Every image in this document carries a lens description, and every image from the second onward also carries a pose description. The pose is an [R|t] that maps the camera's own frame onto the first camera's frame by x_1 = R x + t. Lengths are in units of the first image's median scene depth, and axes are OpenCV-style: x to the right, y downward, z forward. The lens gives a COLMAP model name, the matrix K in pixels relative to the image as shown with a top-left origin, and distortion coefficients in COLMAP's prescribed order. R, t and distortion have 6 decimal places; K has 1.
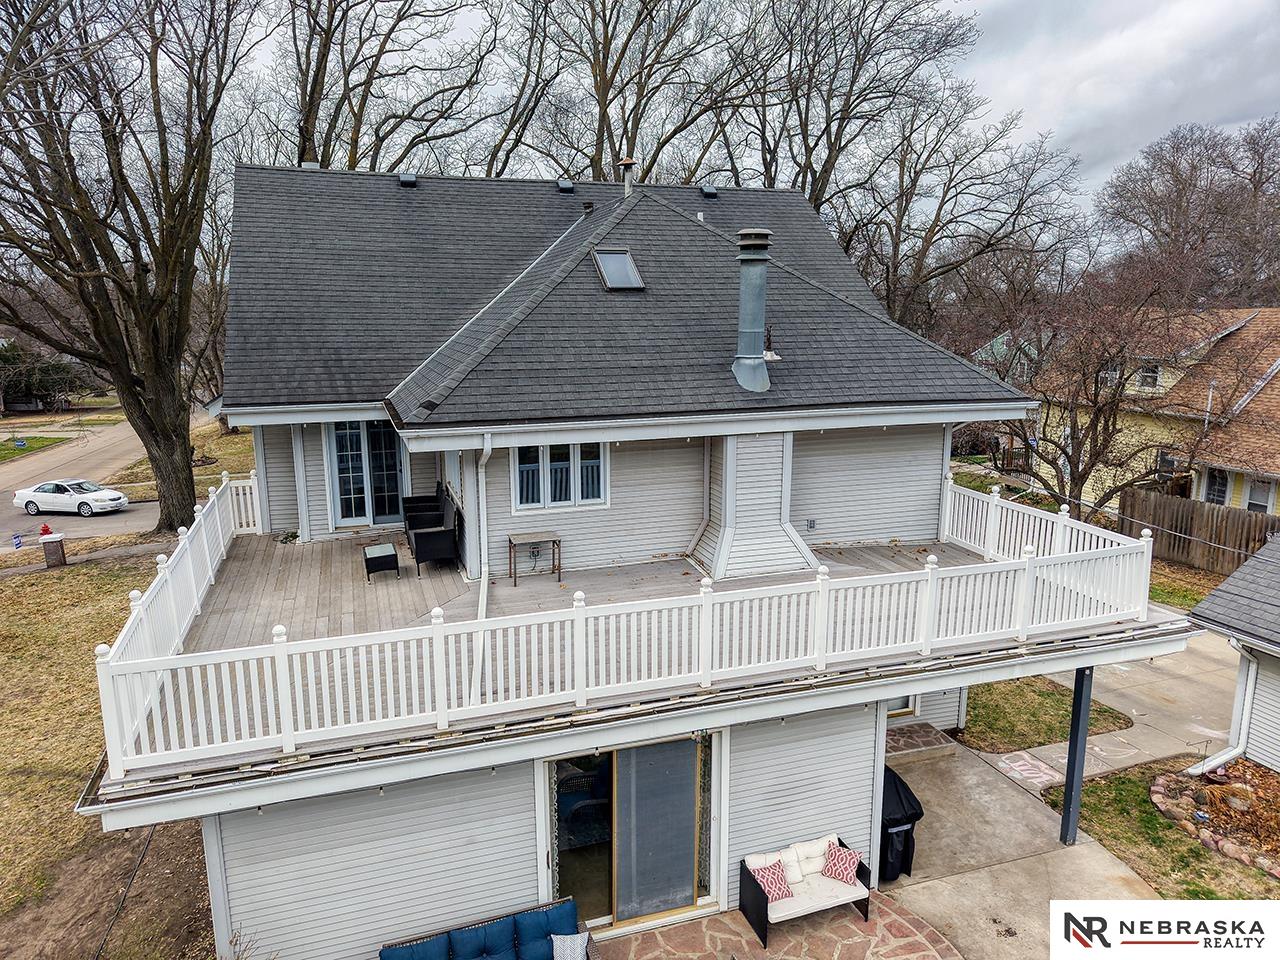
lens RADIAL K [[857.2, 0, 636.2], [0, 857.2, 484.9], [0, 0, 1]] dist [0.021673, -0.021953]
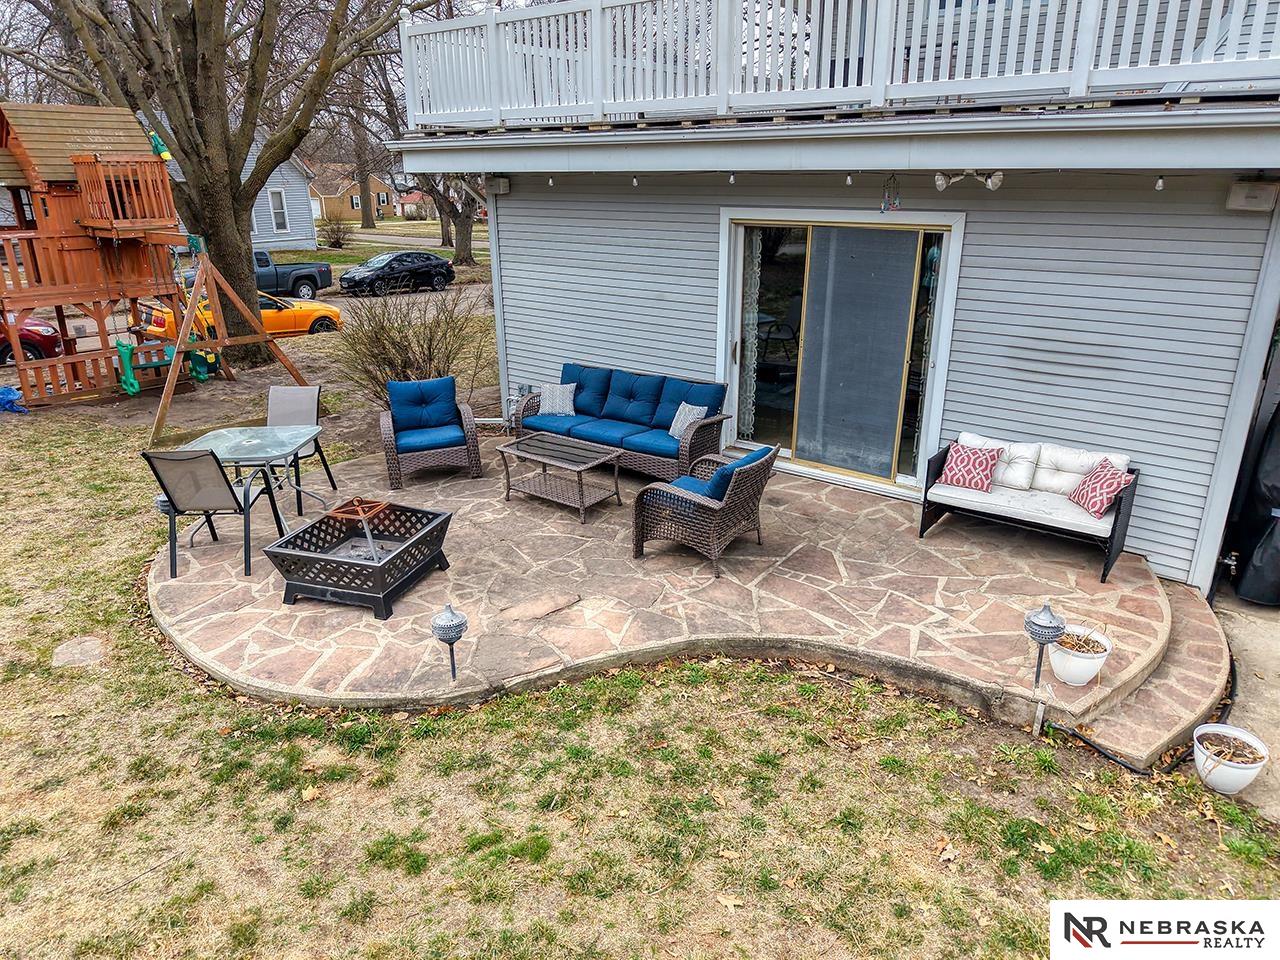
lens RADIAL K [[857.2, 0, 636.2], [0, 857.2, 484.9], [0, 0, 1]] dist [0.021673, -0.021953]
pose [[0.547743, 0.292414, -0.783883, 0.443685], [-0.161549, 0.956267, 0.243835, 0.281902], [0.820902, -0.006923, 0.571028, 0.310984]]
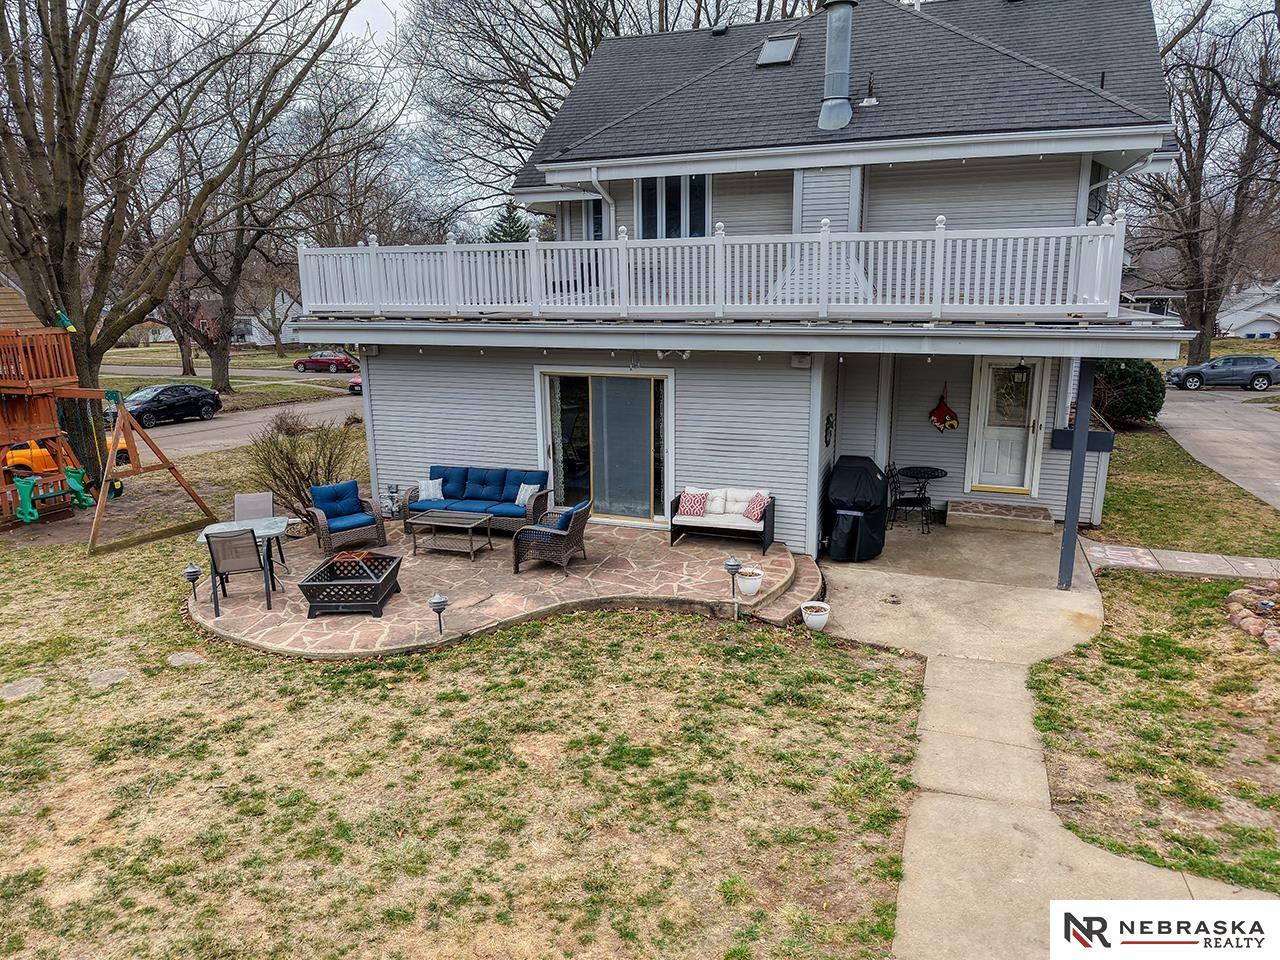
lens RADIAL K [[853.1, 0, 634.9], [0, 853.1, 485.2], [0, 0, 1]] dist [0.042249, -0.047578]
pose [[0.777707, 0.141886, -0.612406, 0.673887], [-0.117872, 0.989830, 0.079641, 0.277853], [0.617477, 0.010248, 0.786522, -0.015273]]
